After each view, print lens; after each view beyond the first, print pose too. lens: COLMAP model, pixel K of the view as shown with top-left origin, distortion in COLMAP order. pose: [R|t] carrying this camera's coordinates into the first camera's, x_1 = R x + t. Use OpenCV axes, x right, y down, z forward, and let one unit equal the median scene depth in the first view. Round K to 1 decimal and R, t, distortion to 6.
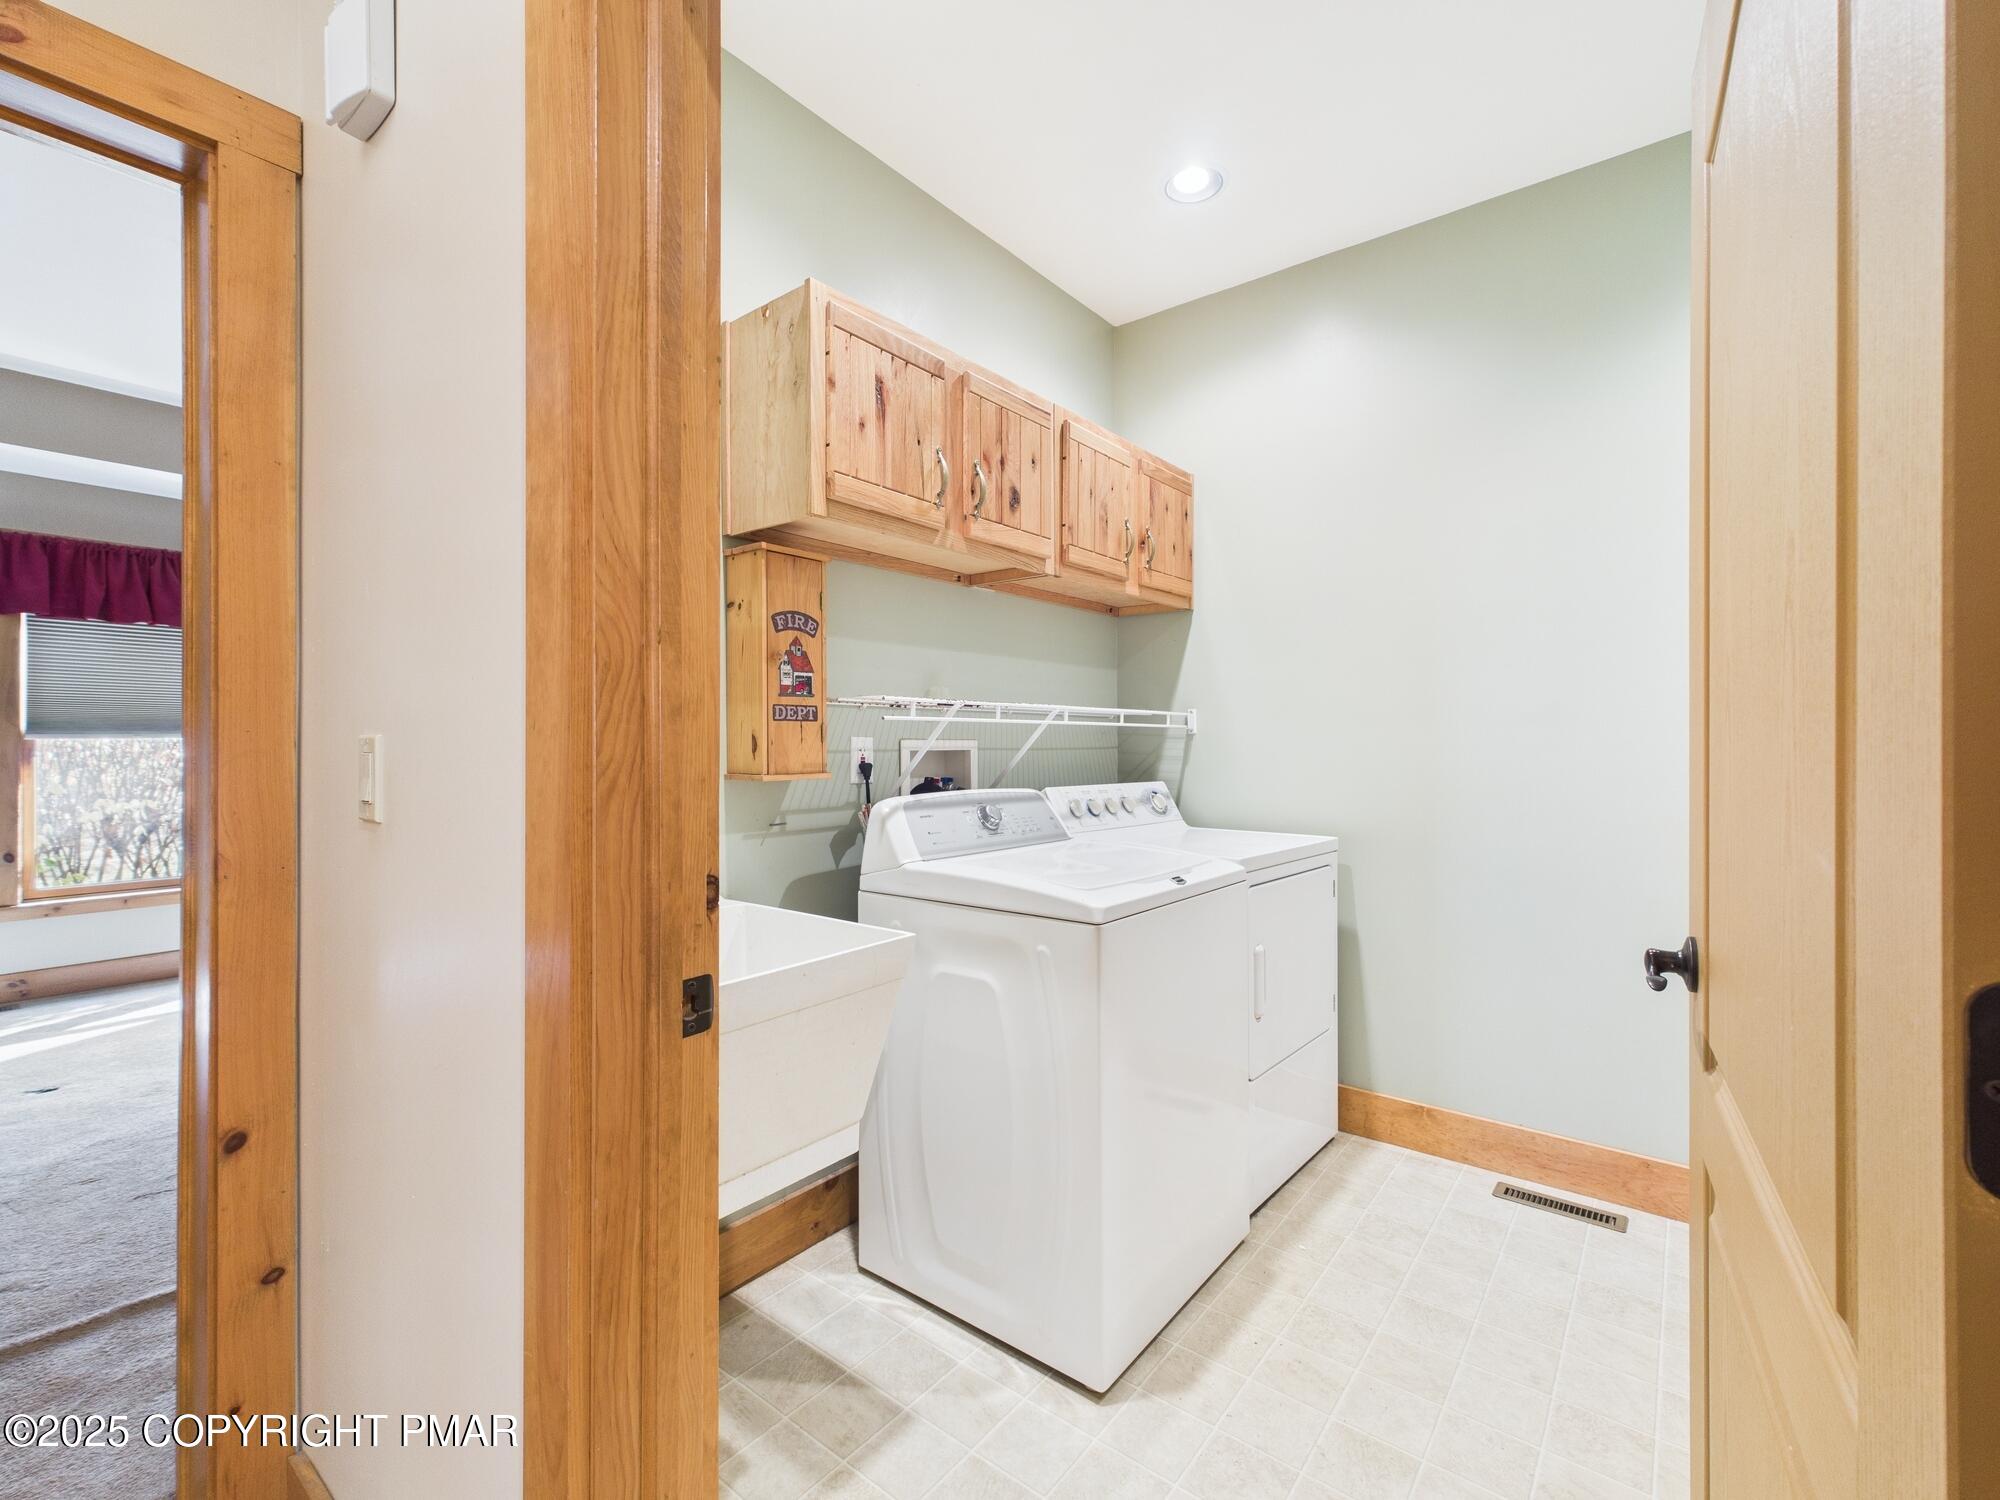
lens RADIAL K [[875.5, 0, 1000.0], [0, 875.5, 750.0], [0, 0, 1]] dist [0.000432, 0.000195]
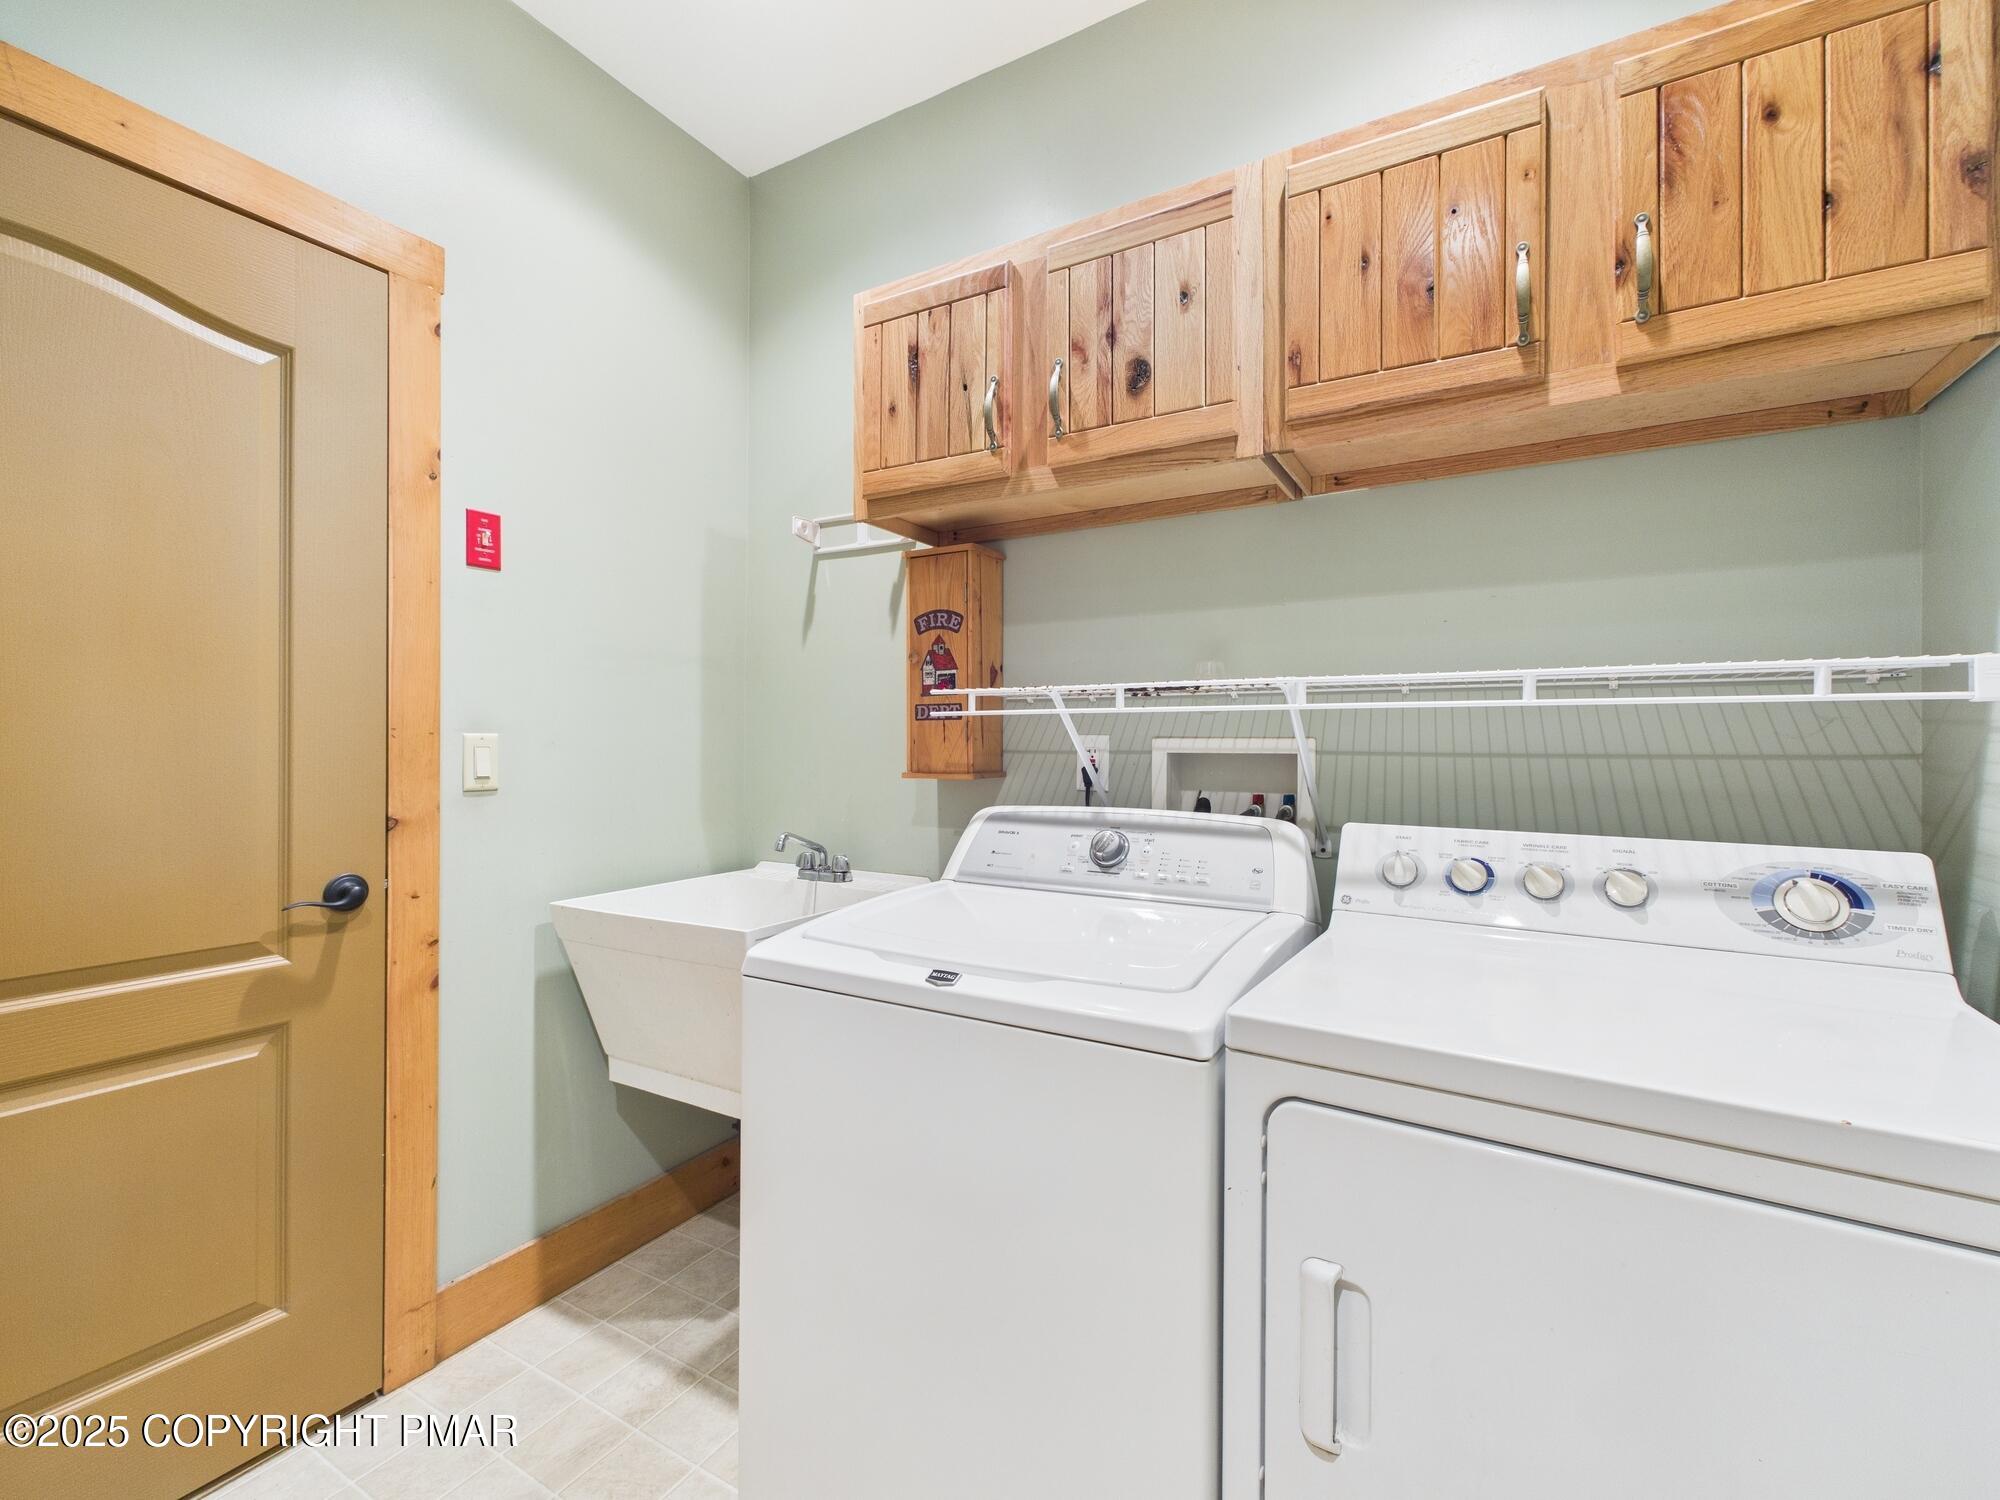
lens RADIAL K [[875.5, 0, 1000.0], [0, 875.5, 750.0], [0, 0, 1]] dist [0.000432, 0.000195]
pose [[0.148948, 0.008639, -0.988807, 0.746532], [-0.009927, 0.999925, 0.007241, -0.006805], [0.988795, 0.008737, 0.149023, 0.903316]]
